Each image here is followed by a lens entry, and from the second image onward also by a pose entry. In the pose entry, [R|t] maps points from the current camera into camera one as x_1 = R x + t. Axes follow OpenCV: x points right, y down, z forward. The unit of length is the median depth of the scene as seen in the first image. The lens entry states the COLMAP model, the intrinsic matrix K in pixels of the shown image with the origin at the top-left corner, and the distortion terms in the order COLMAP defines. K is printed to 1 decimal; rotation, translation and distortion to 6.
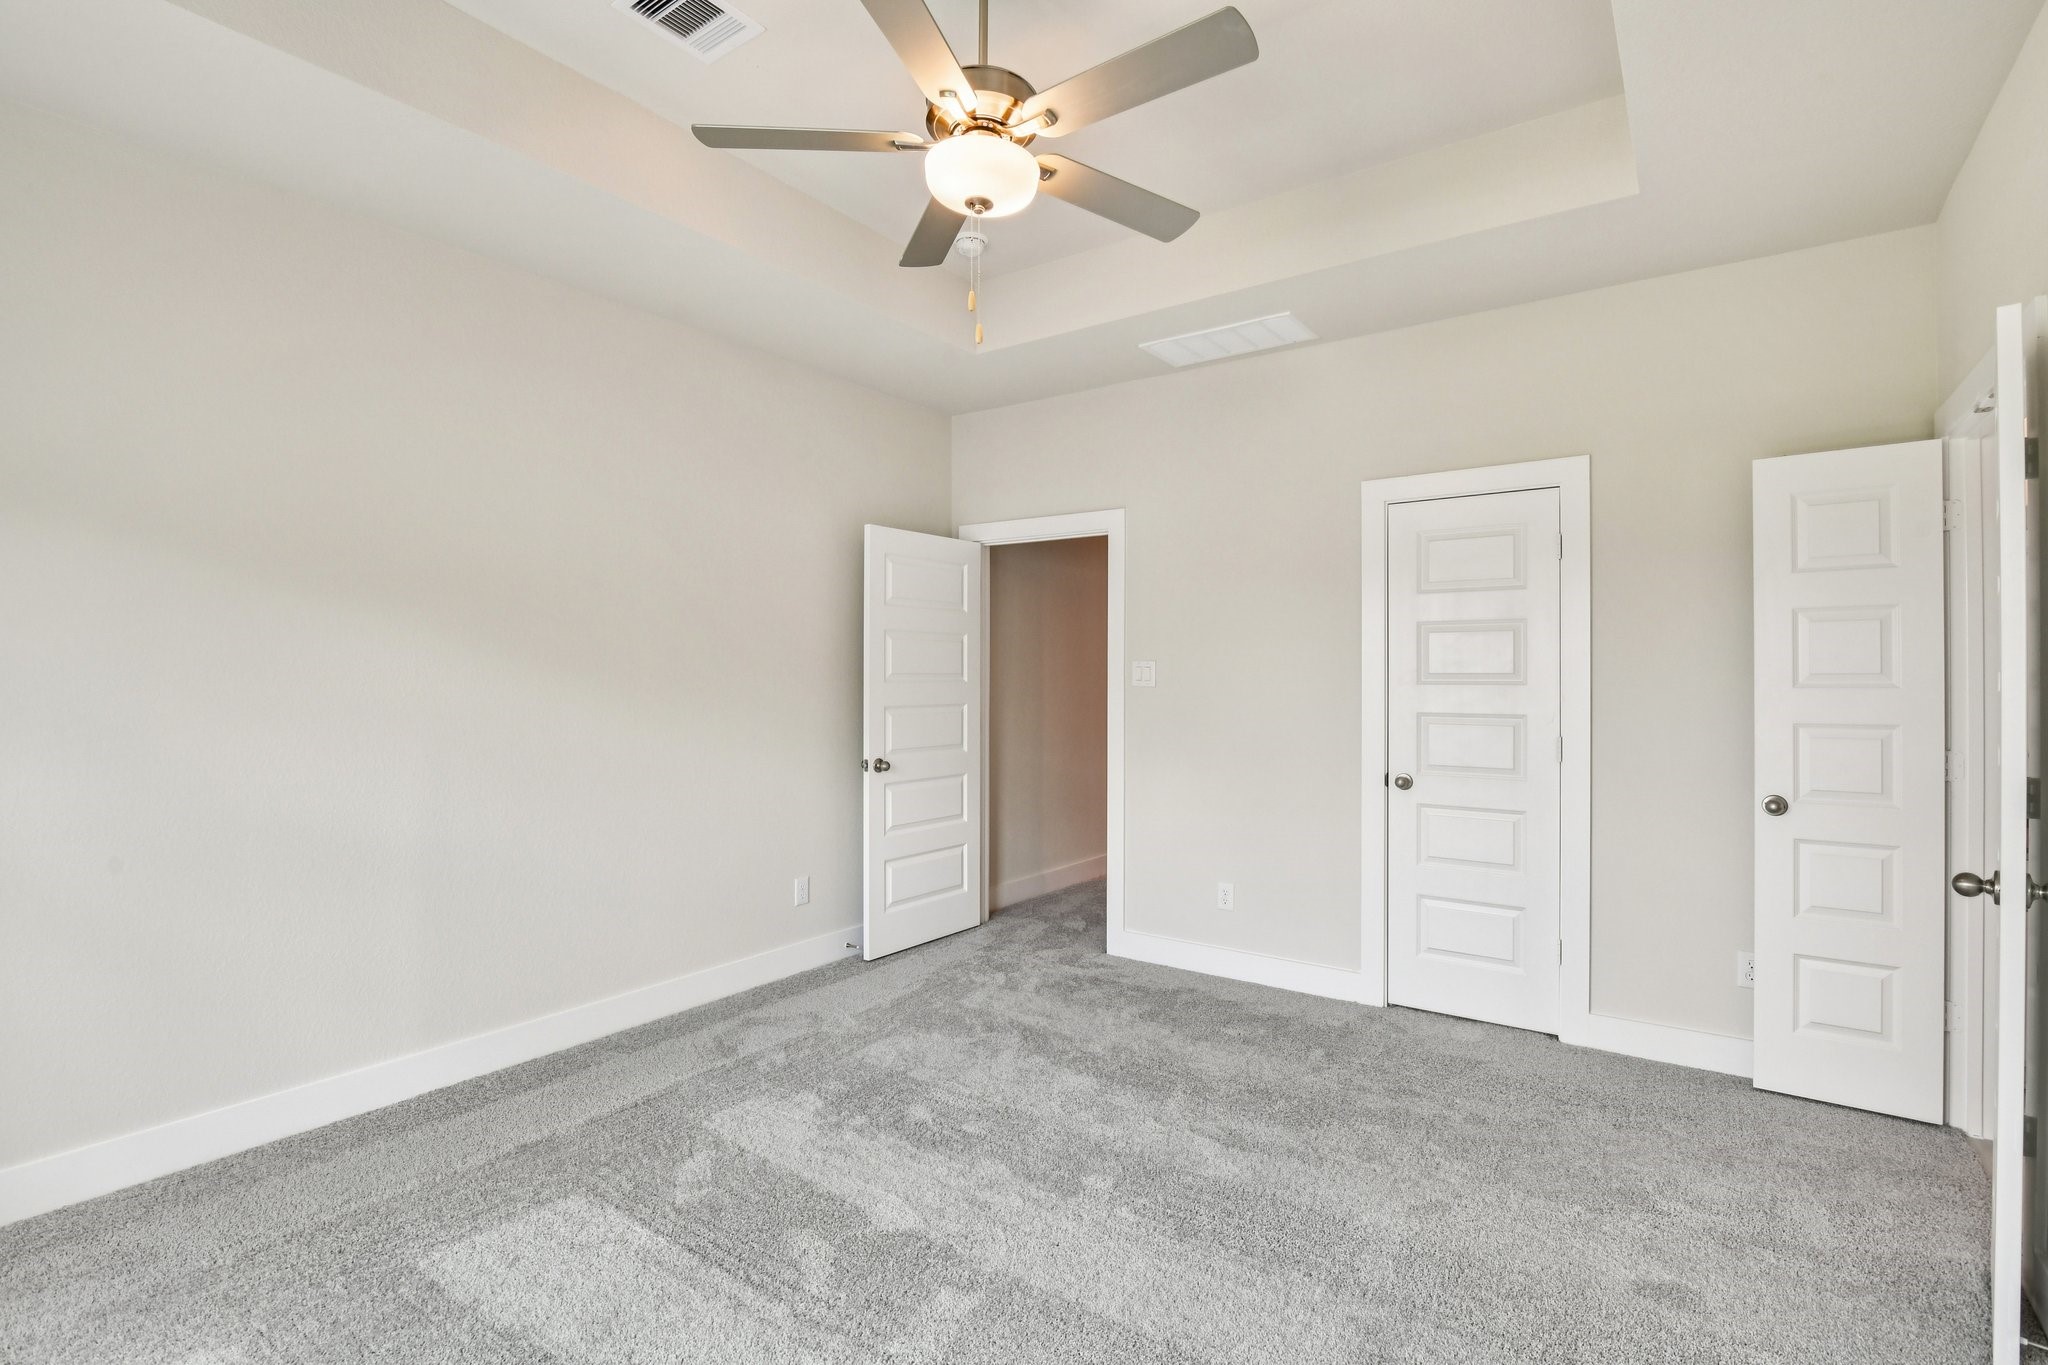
lens RADIAL K [[943.9, 0, 1024.0], [0, 943.9, 682.5], [0, 0, 1]] dist [-0.001250, -0.007434]
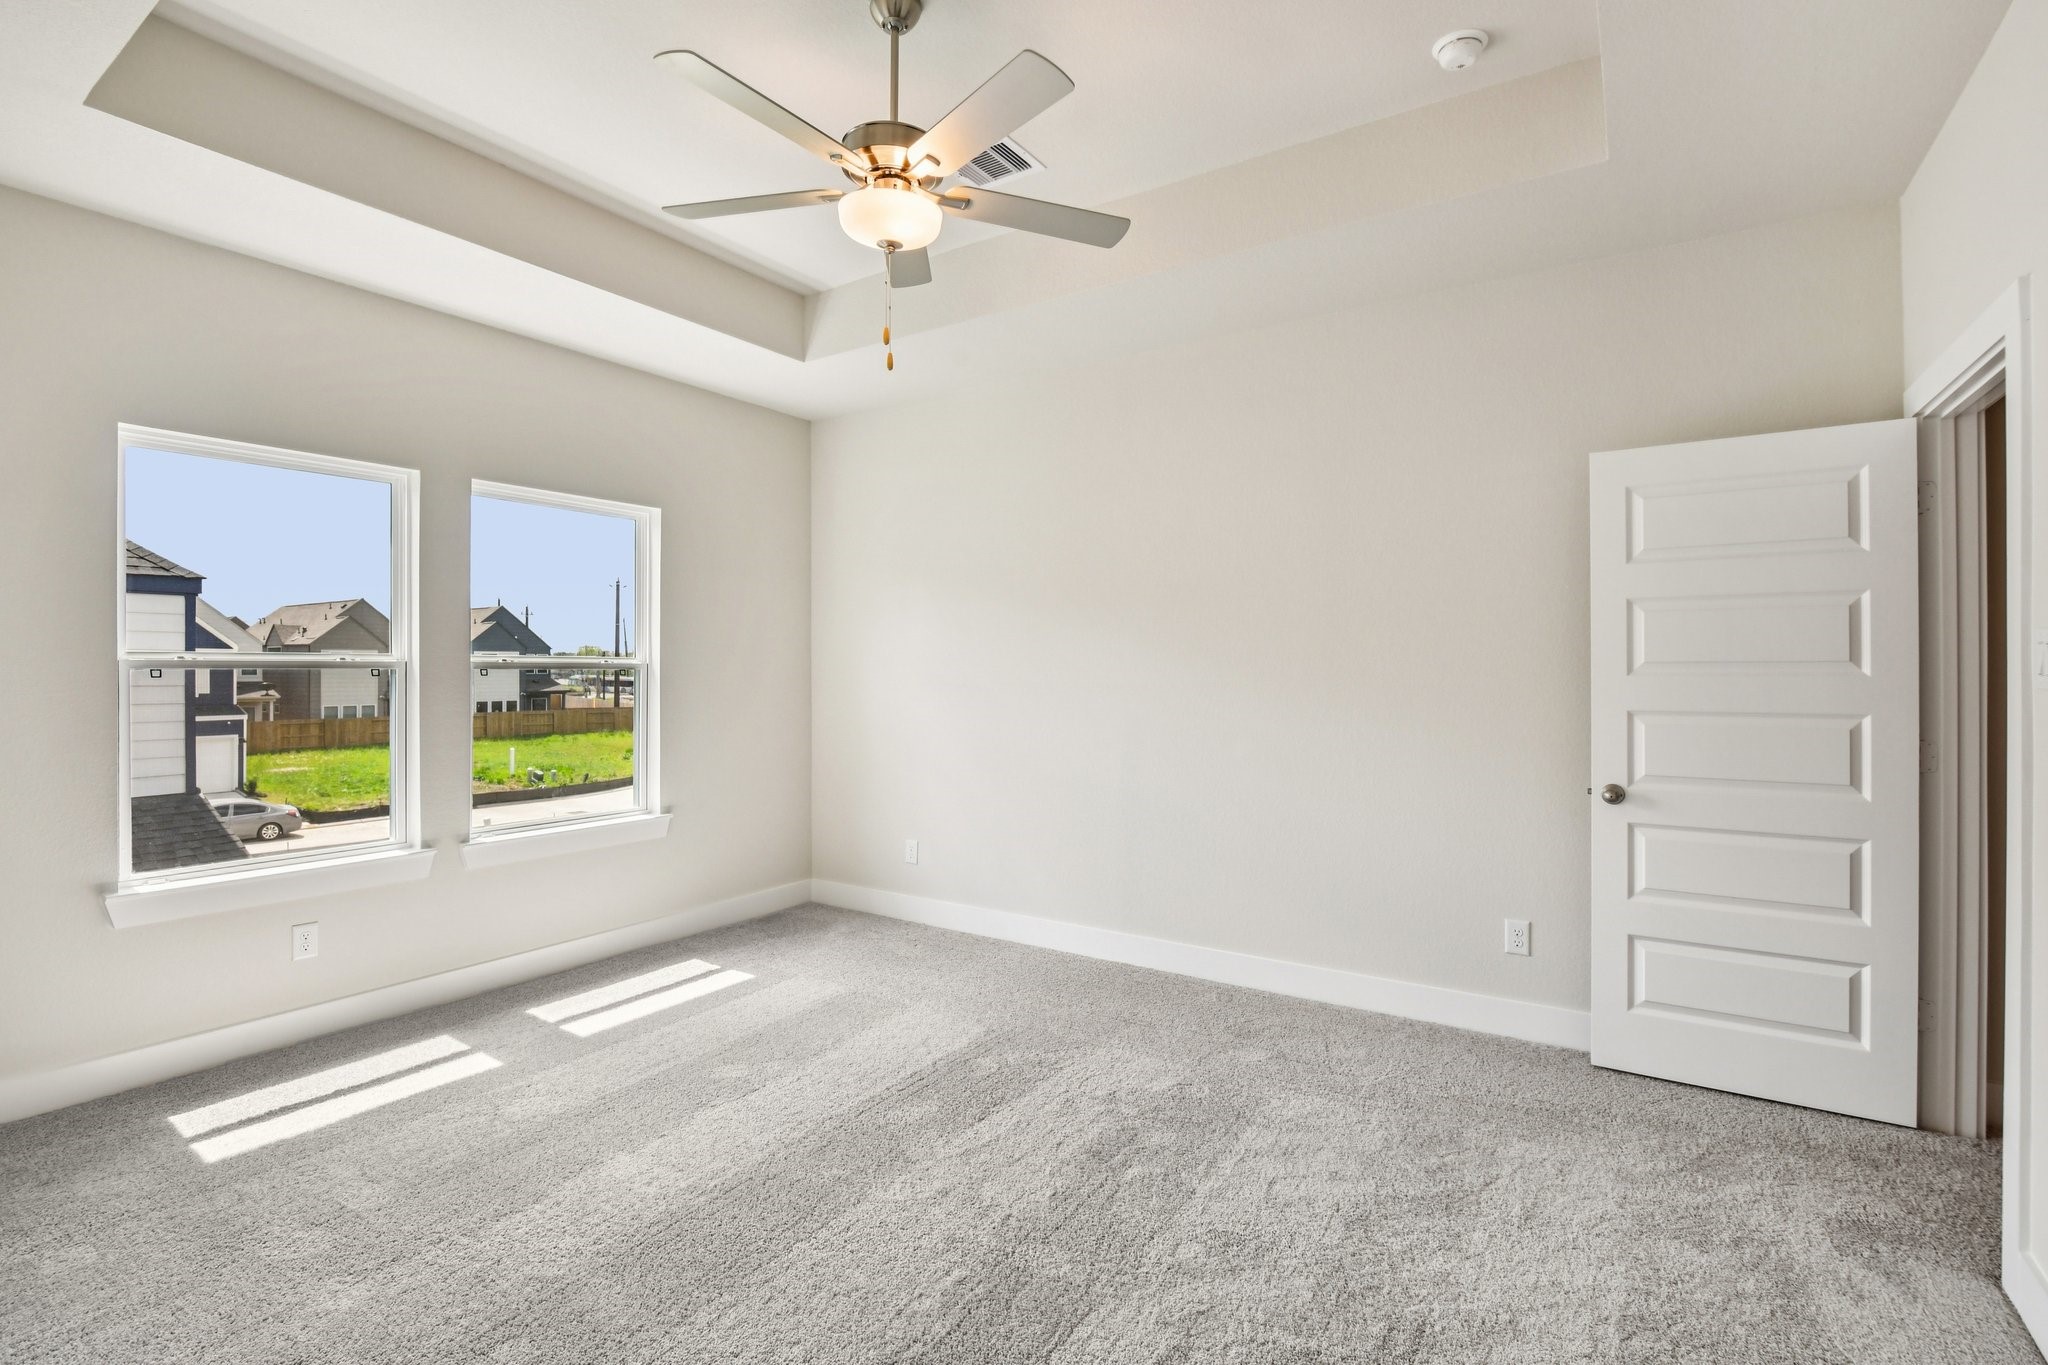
lens RADIAL K [[943.9, 0, 1024.0], [0, 943.9, 682.5], [0, 0, 1]] dist [-0.001250, -0.007434]
pose [[0.031589, 0.017334, -0.999351, 0.593975], [0.007653, 0.999816, 0.017584, -0.012265], [0.999472, -0.008204, 0.031451, 0.610486]]
